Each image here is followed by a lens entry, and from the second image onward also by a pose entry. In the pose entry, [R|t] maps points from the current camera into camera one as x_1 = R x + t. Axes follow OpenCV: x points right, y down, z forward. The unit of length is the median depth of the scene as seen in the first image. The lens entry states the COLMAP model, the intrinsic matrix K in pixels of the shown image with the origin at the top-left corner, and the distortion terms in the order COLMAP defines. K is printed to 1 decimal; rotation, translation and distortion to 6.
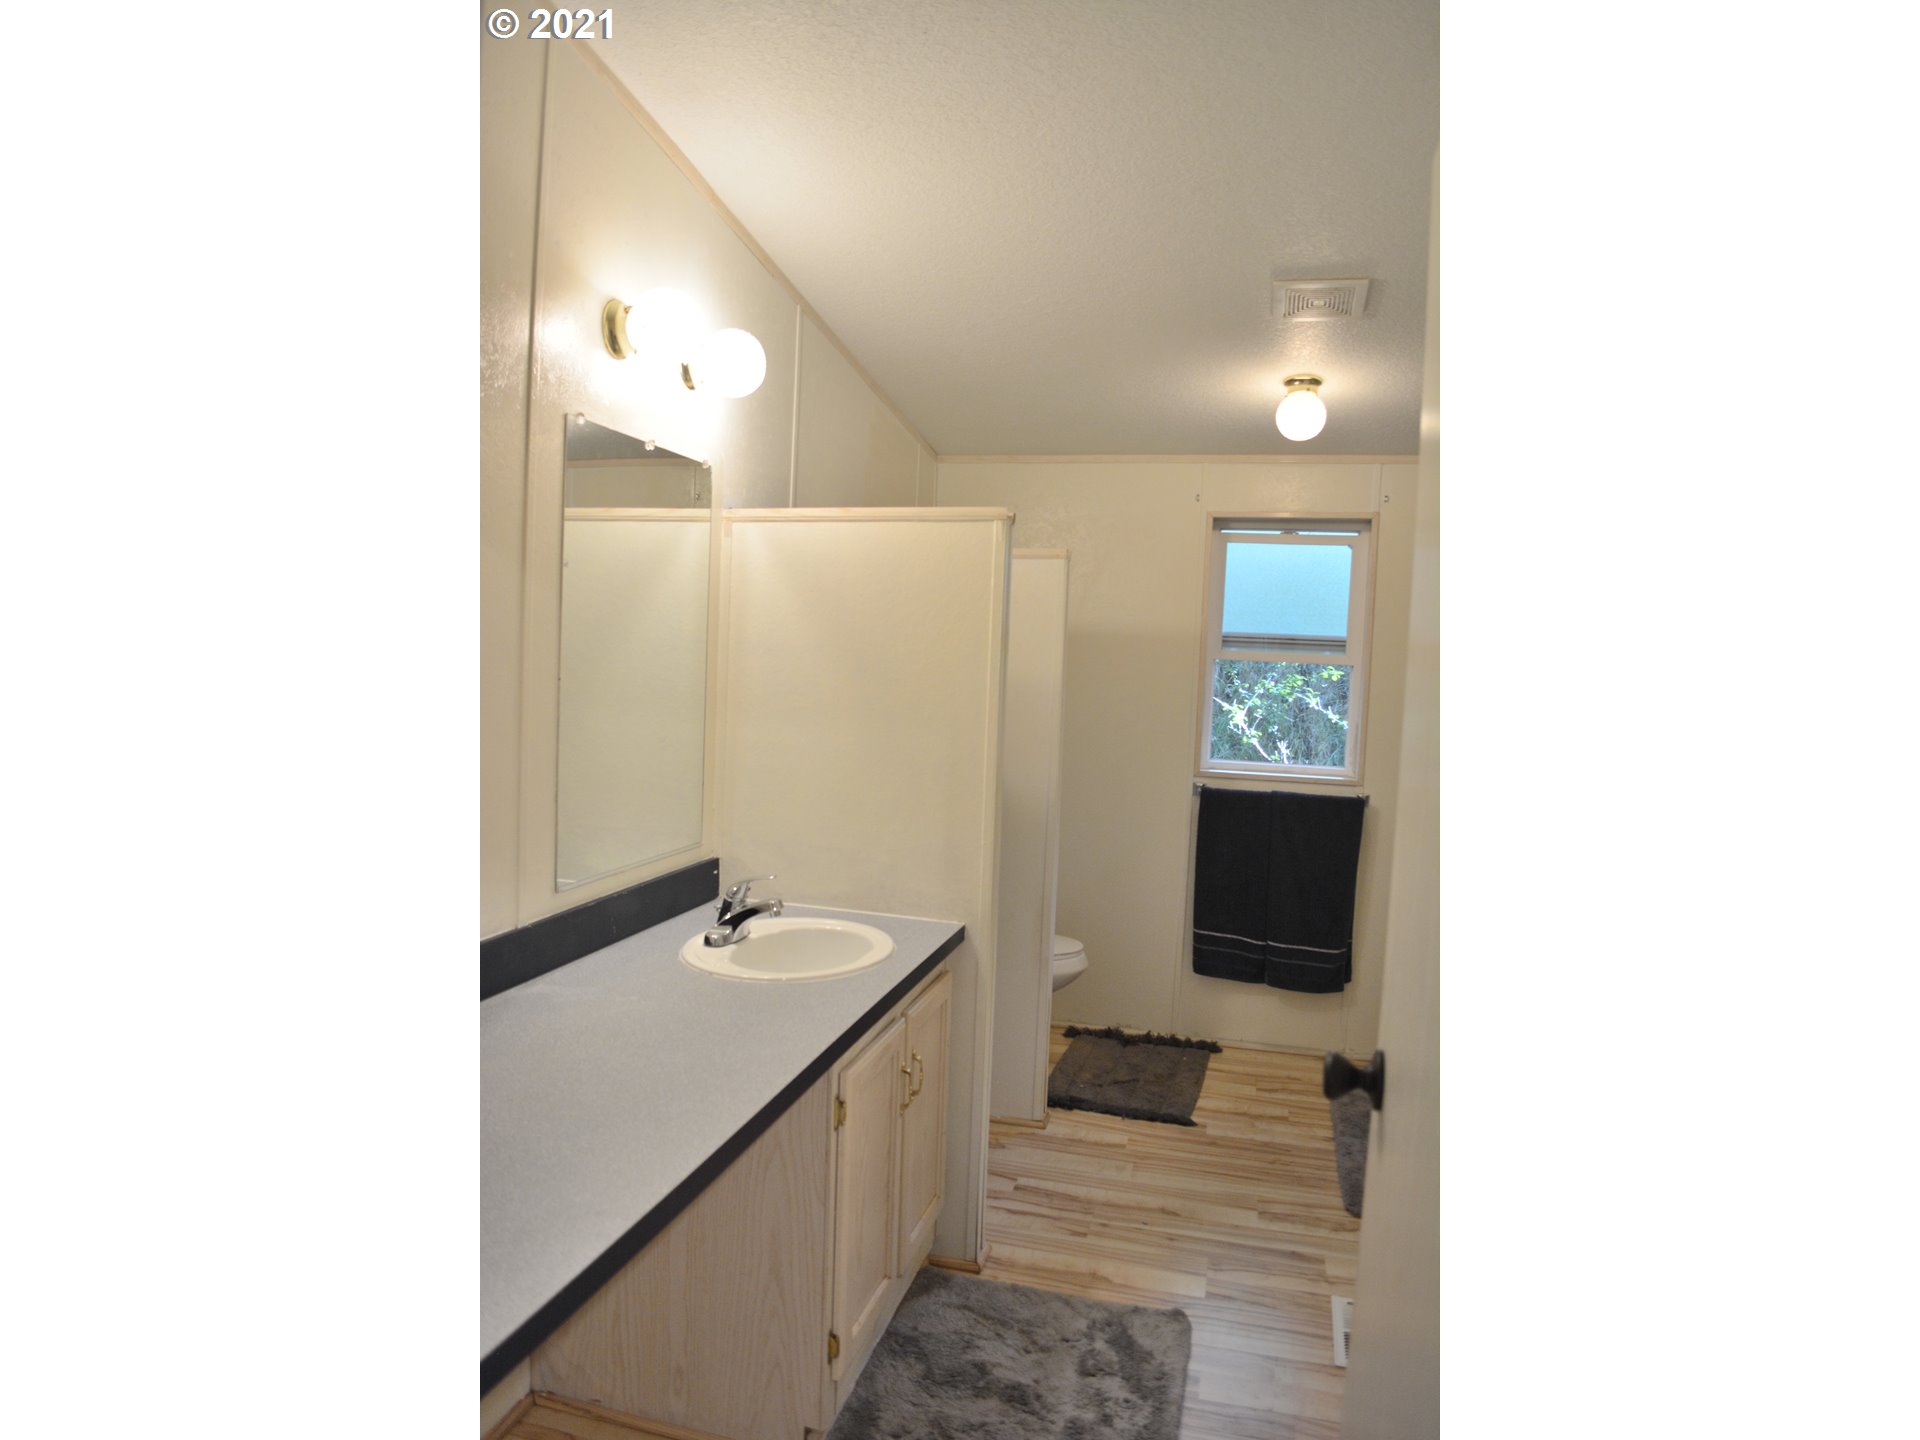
lens RADIAL K [[1126.7, 0, 958.3], [0, 1126.7, 724.9], [0, 0, 1]] dist [-0.080823, 0.000759]
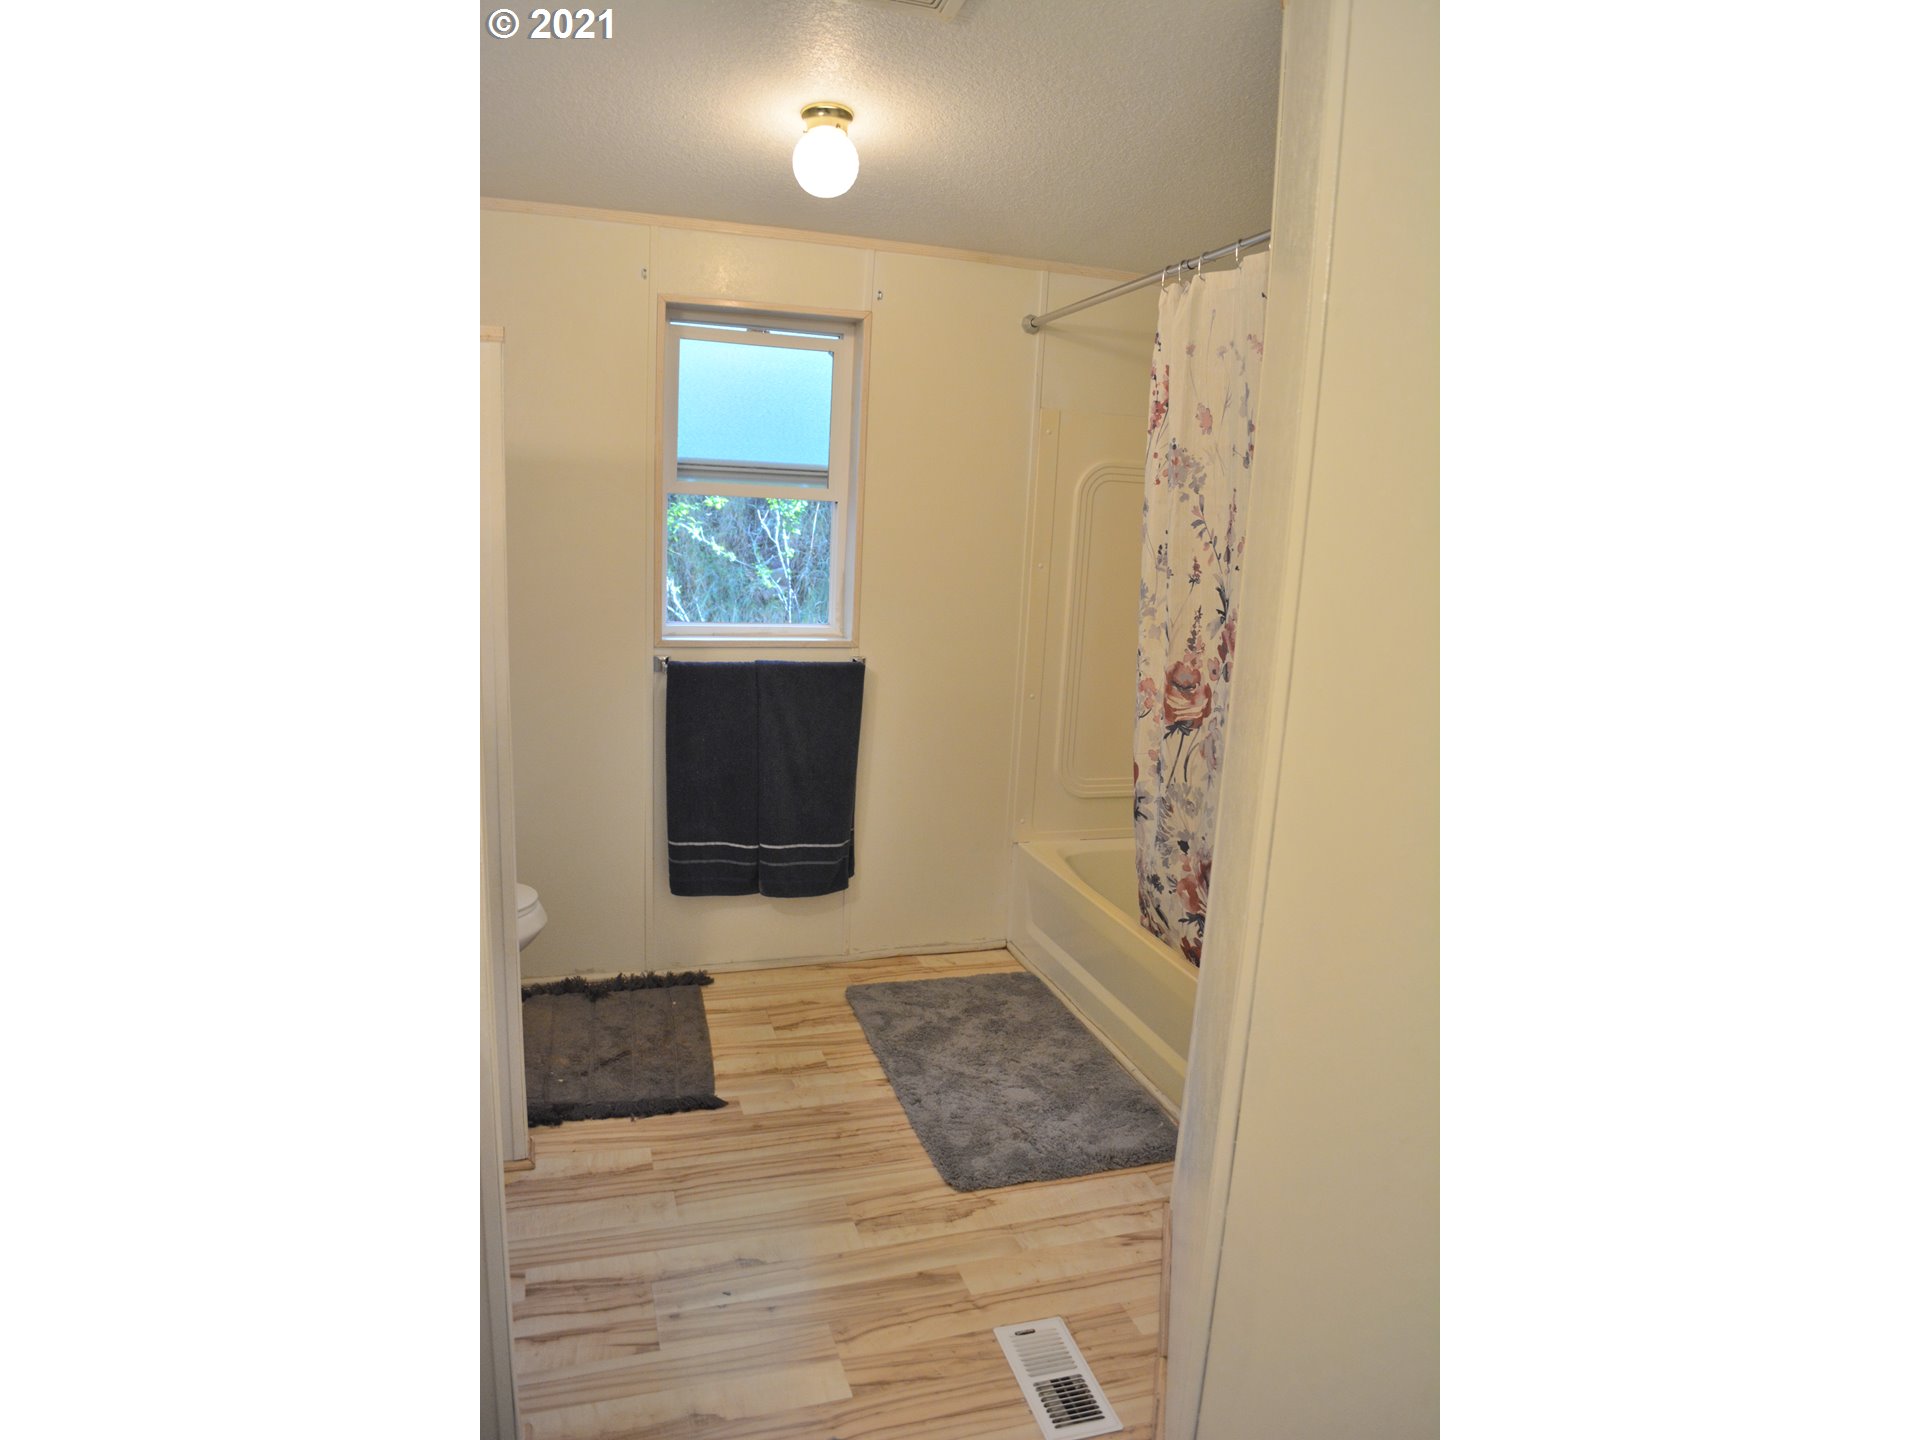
lens RADIAL K [[1126.7, 0, 958.3], [0, 1126.7, 724.9], [0, 0, 1]] dist [-0.080823, 0.000759]
pose [[0.833731, -0.104264, 0.542237, -0.042188], [0.017699, 0.986552, 0.162486, -0.025428], [-0.551887, -0.125873, 0.824365, 0.265927]]
